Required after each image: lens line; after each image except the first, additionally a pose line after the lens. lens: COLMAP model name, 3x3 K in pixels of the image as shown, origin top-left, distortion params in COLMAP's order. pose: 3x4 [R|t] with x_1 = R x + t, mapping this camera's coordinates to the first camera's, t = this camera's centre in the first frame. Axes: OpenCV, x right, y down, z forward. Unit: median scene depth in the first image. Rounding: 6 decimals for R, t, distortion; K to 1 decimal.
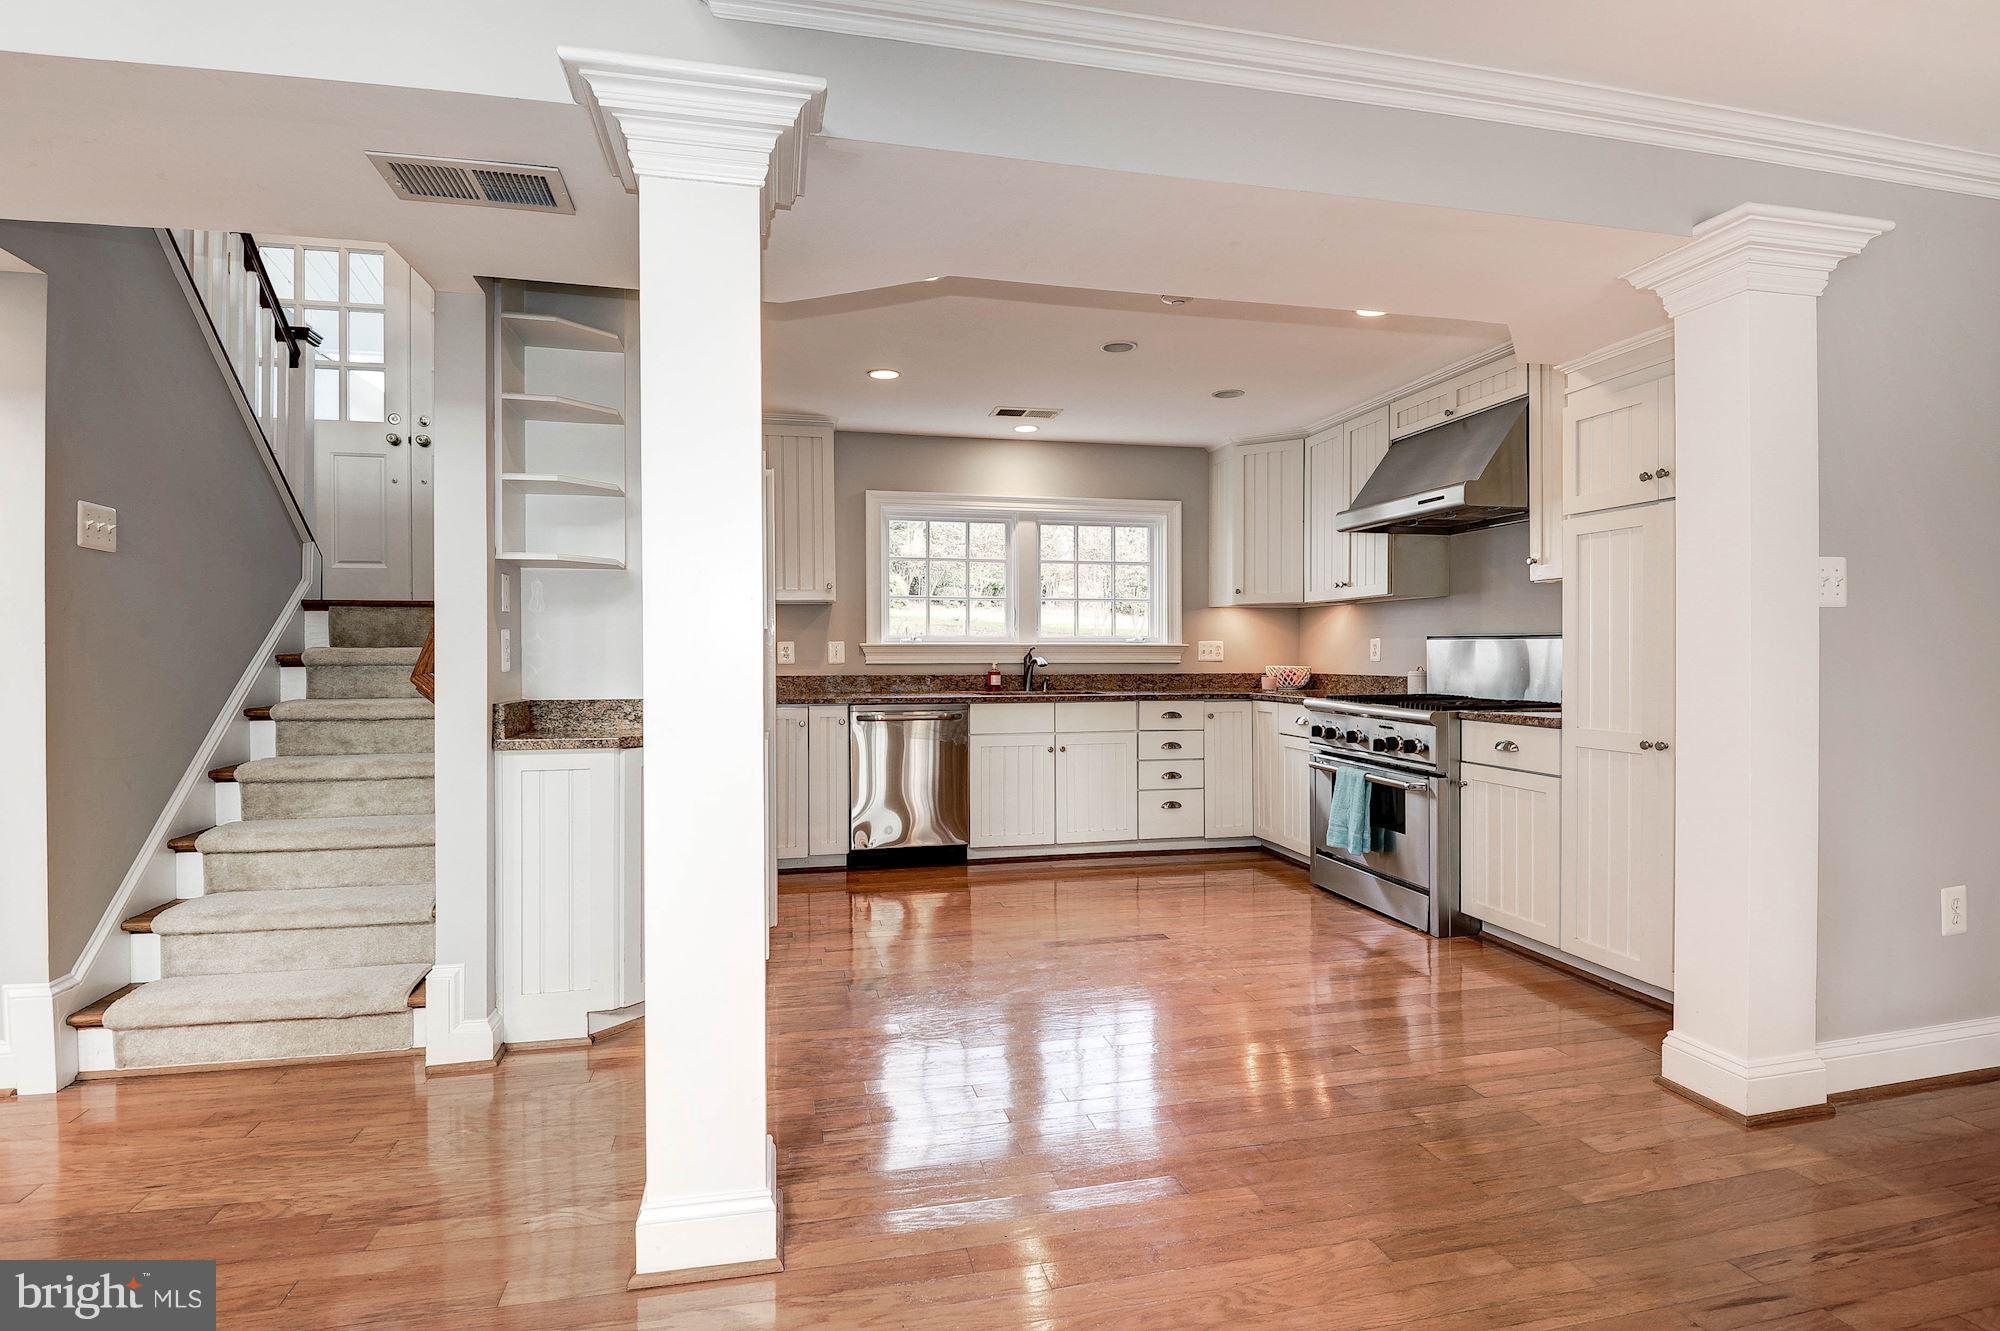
lens RADIAL K [[966.1, 0, 994.8], [0, 966.1, 668.1], [0, 0, 1]] dist [0.001434, -0.018631]
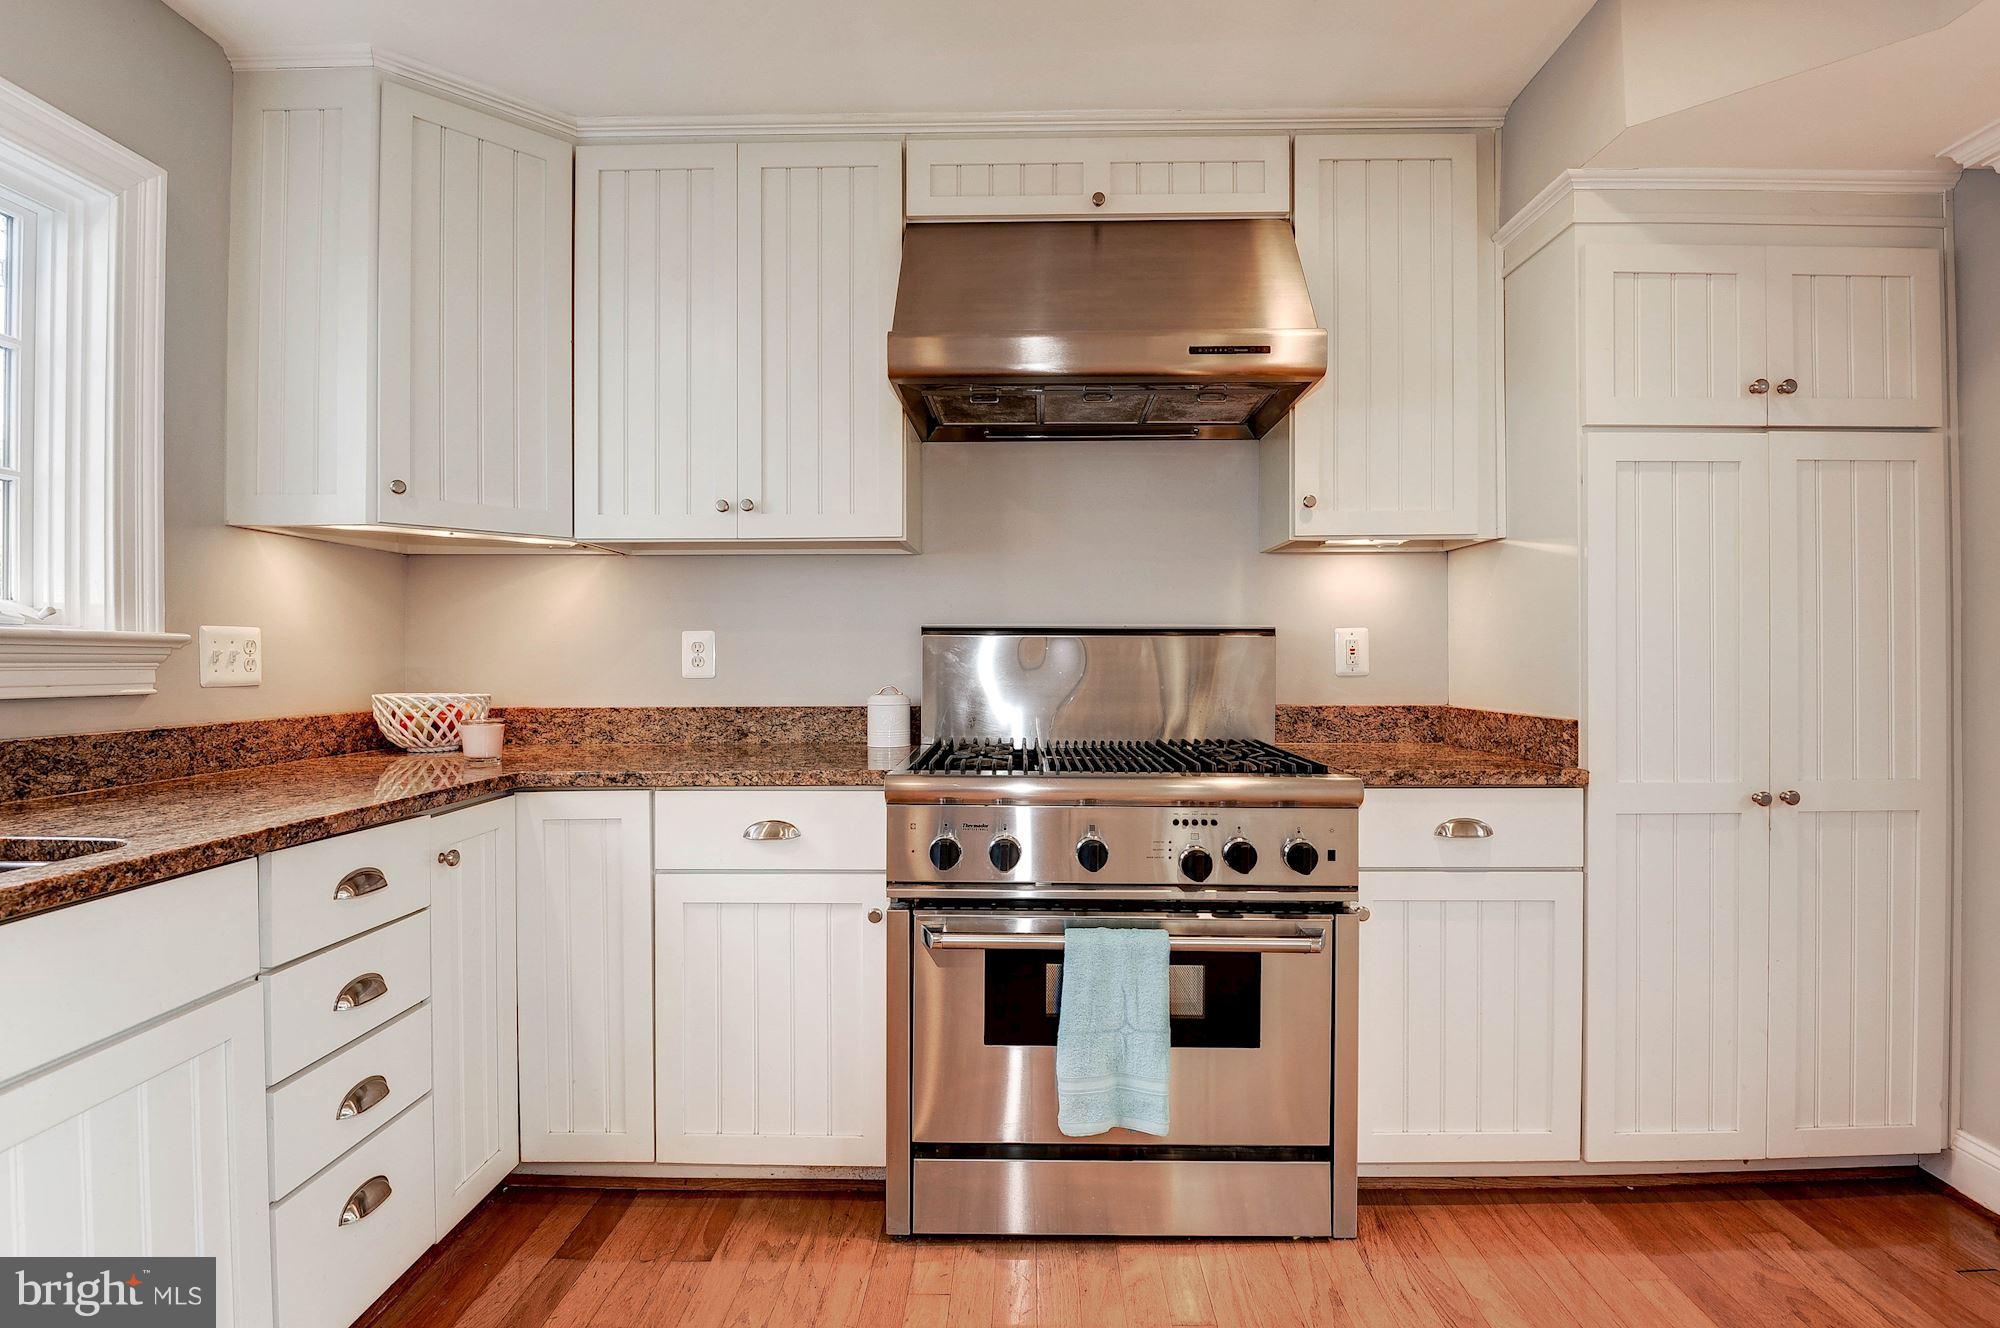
lens RADIAL K [[966.1, 0, 994.8], [0, 966.1, 666.6], [0, 0, 1]] dist [0.001434, -0.018631]
pose [[0.241171, -0.005951, 0.970464, -0.041054], [0.017576, 0.999844, 0.001763, -0.011059], [-0.970323, 0.016632, 0.241238, 0.742820]]
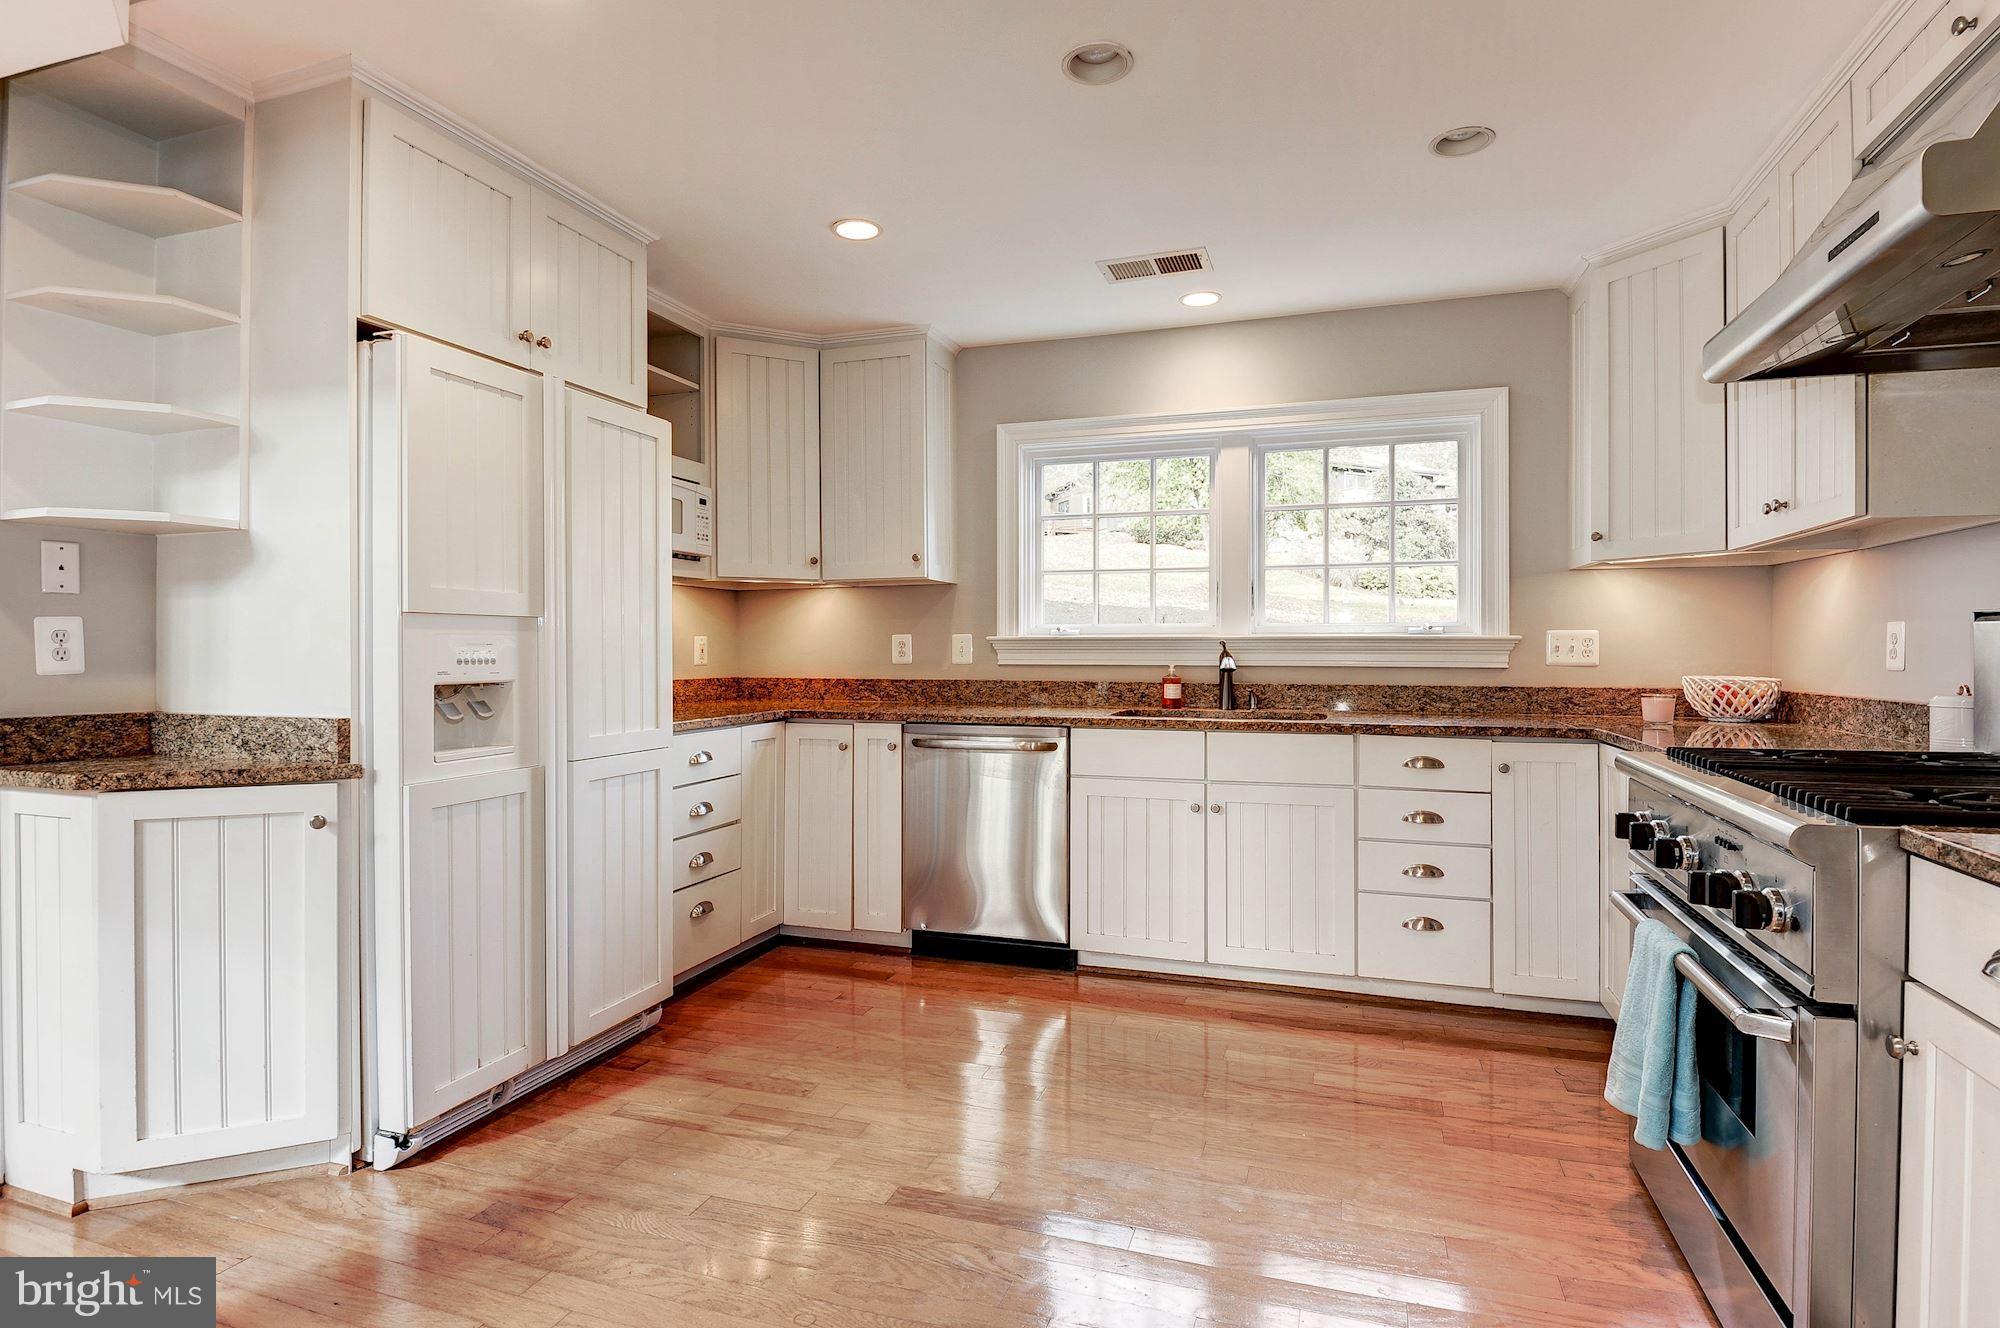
lens RADIAL K [[1005.5, 0, 1023.5], [0, 1005.5, 642.4], [0, 0, 1]] dist [-0.000235, -0.000530]
pose [[0.856372, -0.001316, -0.516357, 0.282180], [-0.009515, 0.999787, -0.018328, -0.007790], [0.516271, 0.020609, 0.856177, 0.378430]]
